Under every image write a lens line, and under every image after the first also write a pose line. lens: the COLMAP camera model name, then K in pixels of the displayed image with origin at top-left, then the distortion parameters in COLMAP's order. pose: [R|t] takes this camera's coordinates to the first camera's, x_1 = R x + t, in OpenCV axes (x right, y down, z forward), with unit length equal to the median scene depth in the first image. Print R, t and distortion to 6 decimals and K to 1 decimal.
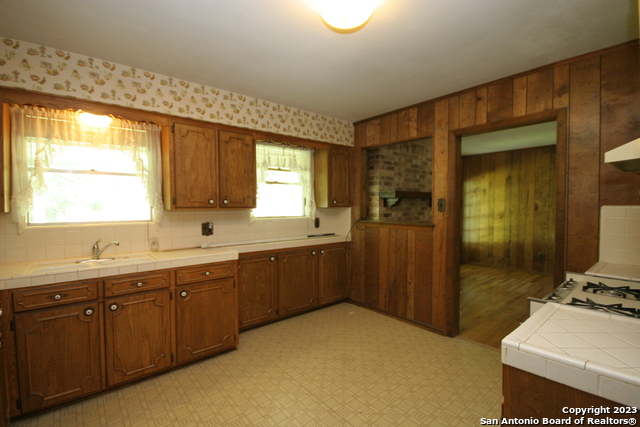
lens RADIAL K [[300.5, 0, 321.8], [0, 300.5, 215.3], [0, 0, 1]] dist [0.029862, -0.023239]
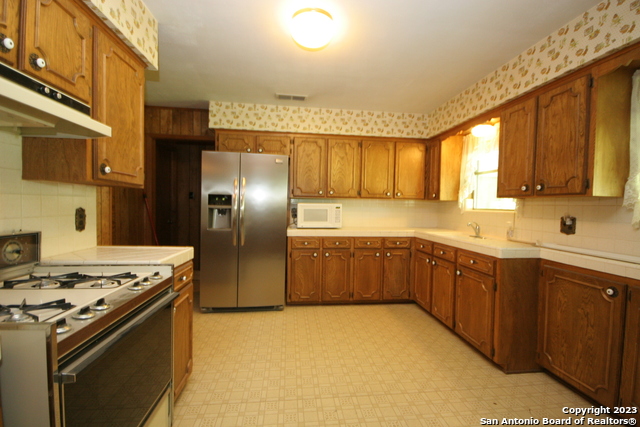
lens RADIAL K [[300.5, 0, 321.8], [0, 300.5, 215.3], [0, 0, 1]] dist [0.029862, -0.023239]
pose [[-0.567307, 0.018929, -0.823289, 0.649452], [-0.049553, 0.997140, 0.057072, 0.009331], [0.822014, 0.073174, -0.564746, 1.045304]]
